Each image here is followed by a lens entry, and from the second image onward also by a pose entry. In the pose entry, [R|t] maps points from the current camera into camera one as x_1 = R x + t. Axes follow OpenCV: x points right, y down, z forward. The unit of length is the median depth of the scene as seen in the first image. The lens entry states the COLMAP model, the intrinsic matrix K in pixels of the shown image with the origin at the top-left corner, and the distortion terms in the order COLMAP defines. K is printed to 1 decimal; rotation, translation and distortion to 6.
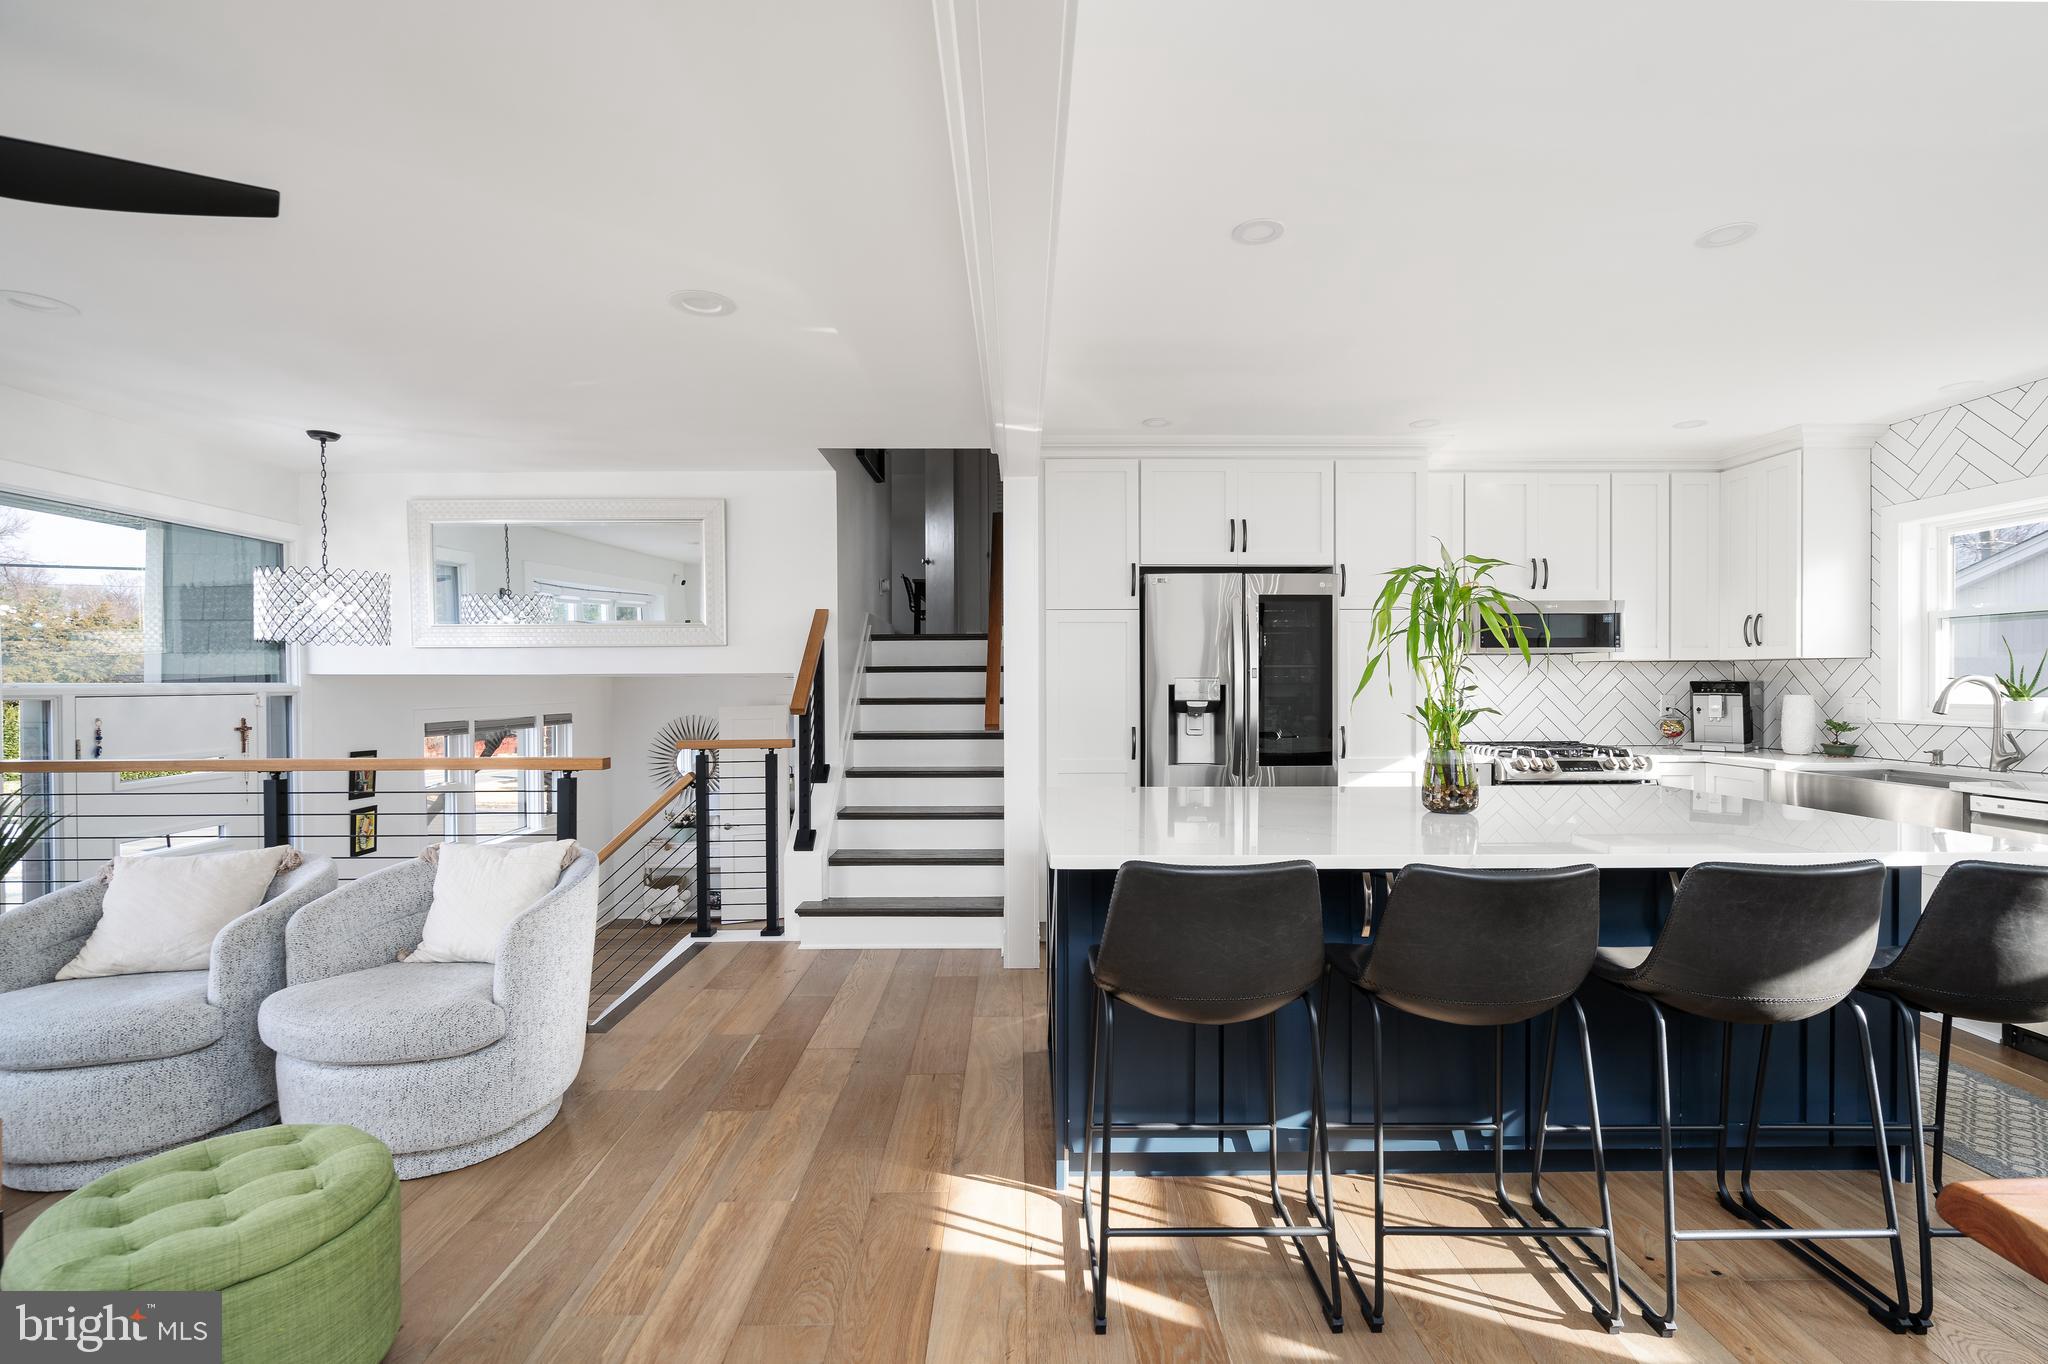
lens RADIAL K [[931.9, 0, 1038.4], [0, 931.9, 689.4], [0, 0, 1]] dist [0.000249, 0.000127]
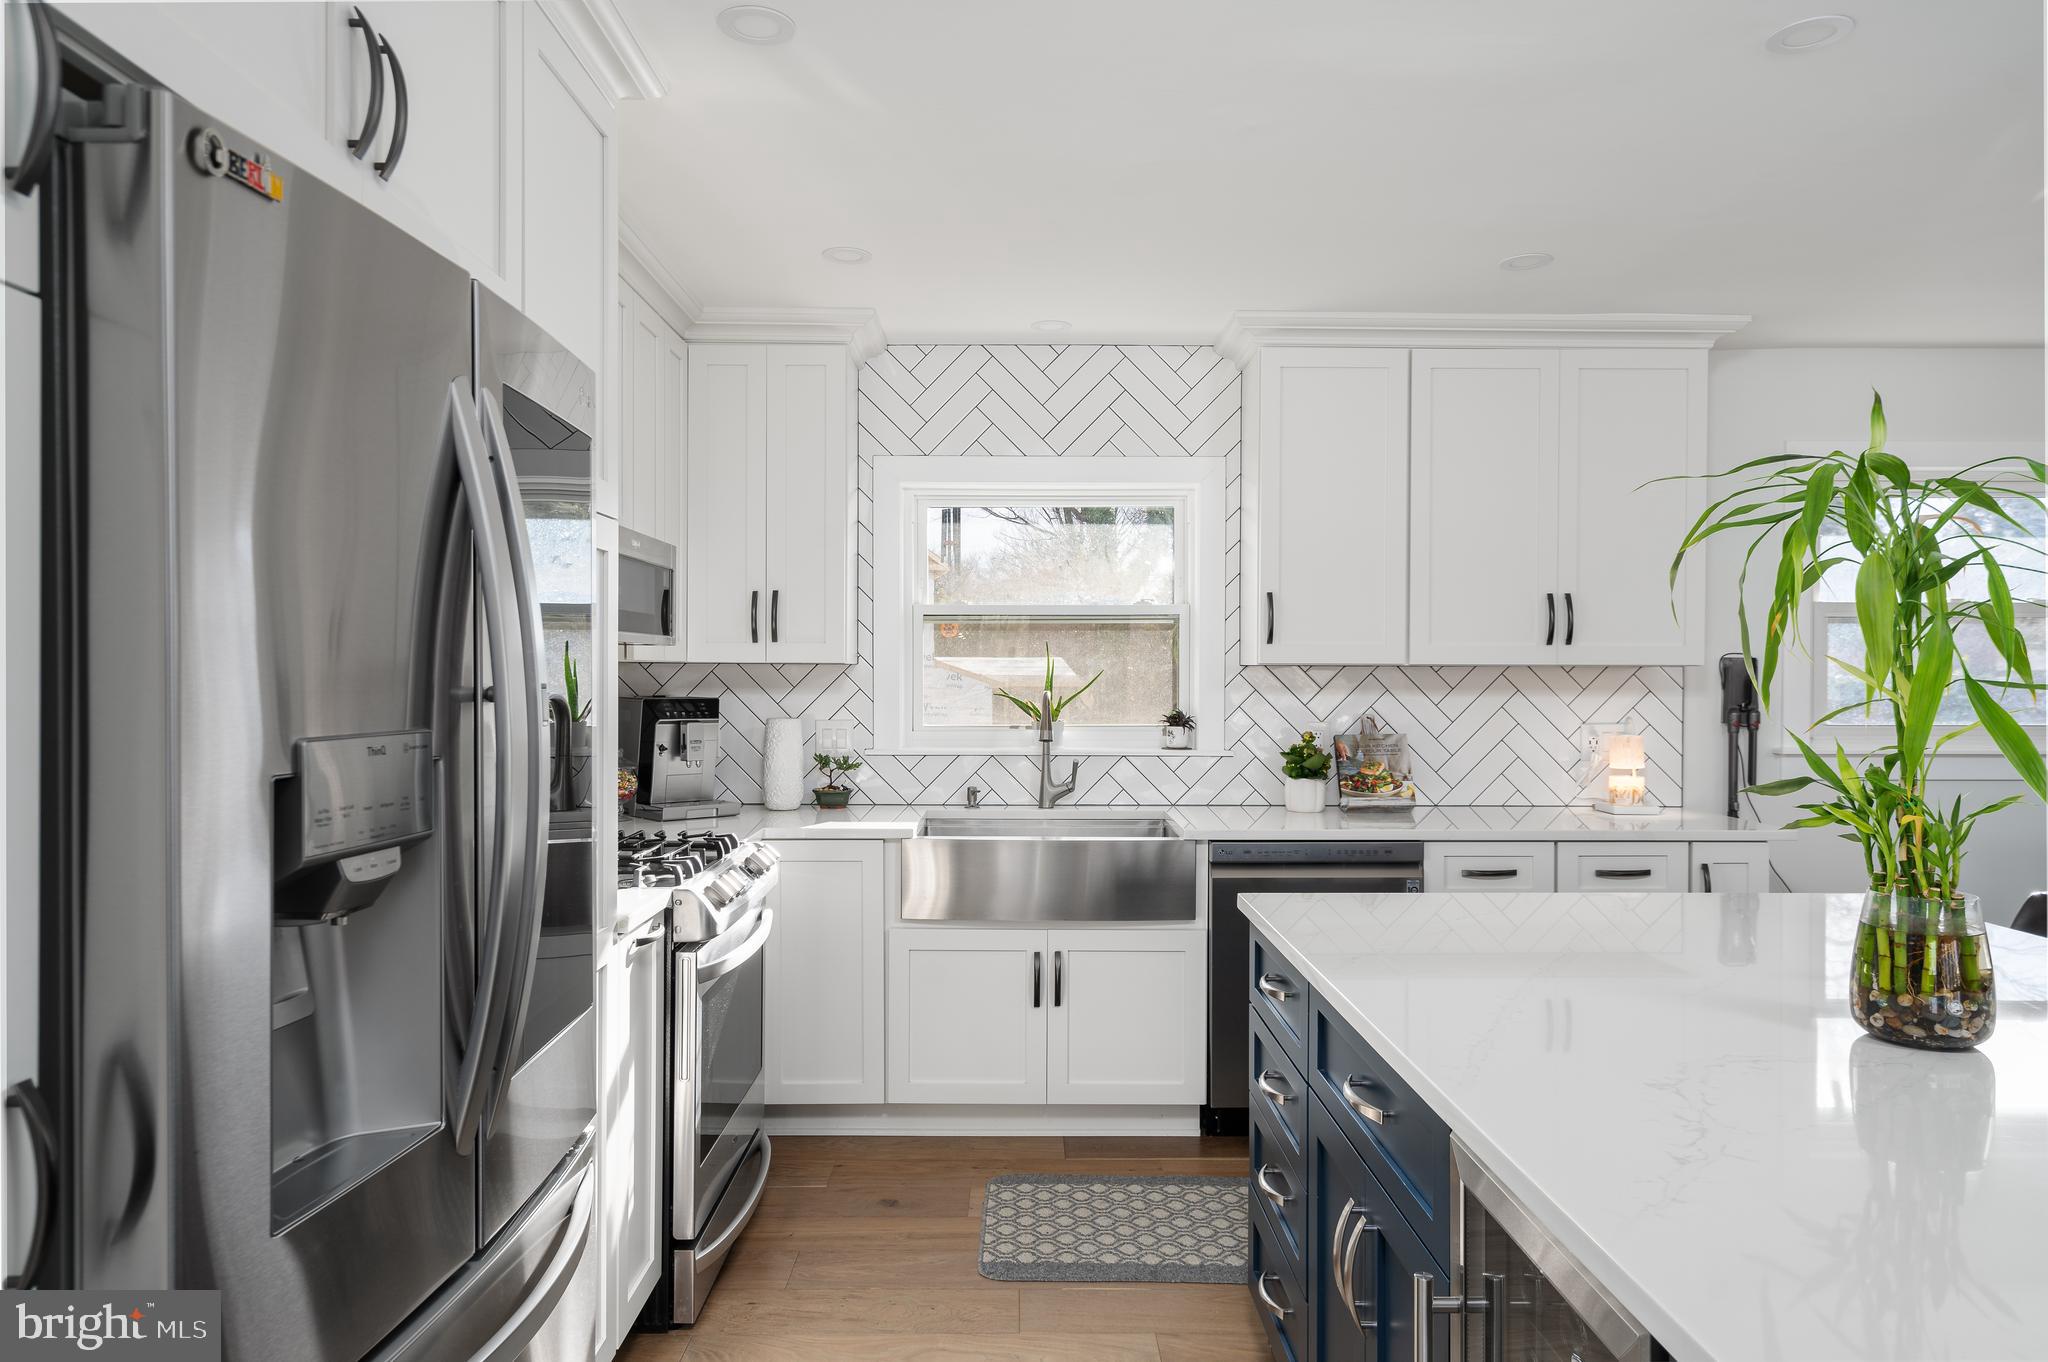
lens RADIAL K [[1318.2, 0, 1161.8], [0, 1318.2, 686.6], [0, 0, 1]] dist [0.003512, 0.000514]
pose [[0.014434, -0.006886, 0.999872, -0.111512], [0.005061, 0.999964, 0.006813, -0.022761], [-0.999883, 0.004962, 0.014468, 0.760131]]
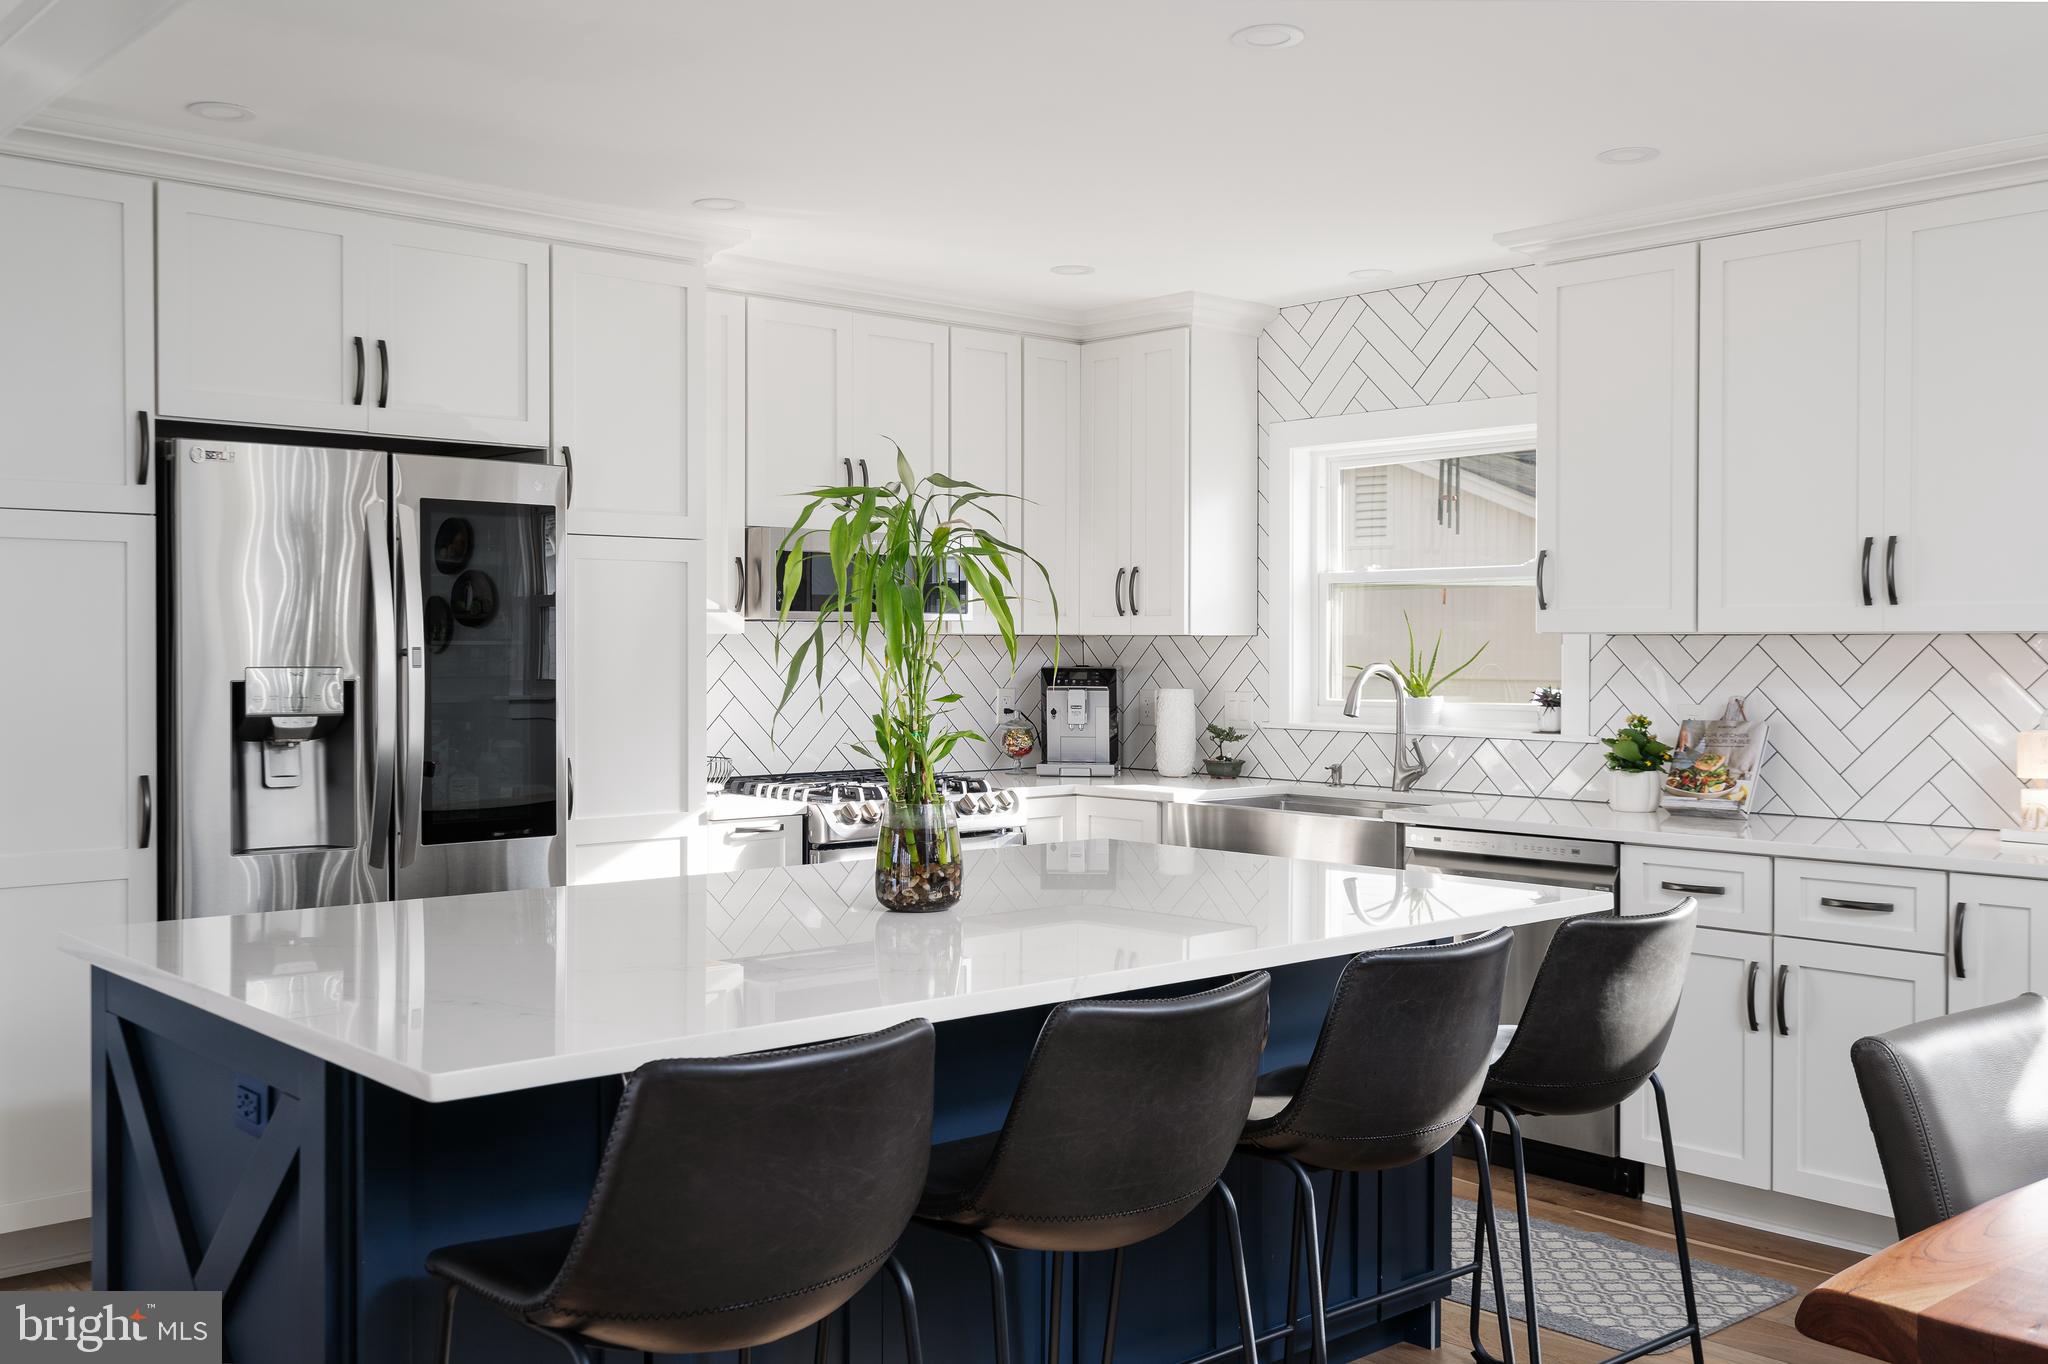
lens RADIAL K [[1897.5, 0, 1024.0], [0, 1897.5, 682.0], [0, 0, 1]] dist [0.008153, 0.003685]
pose [[0.757631, -0.007671, 0.652638, -0.177073], [0.000143, 0.999933, 0.011587, -0.015794], [-0.652683, -0.008686, 0.757581, 0.029556]]
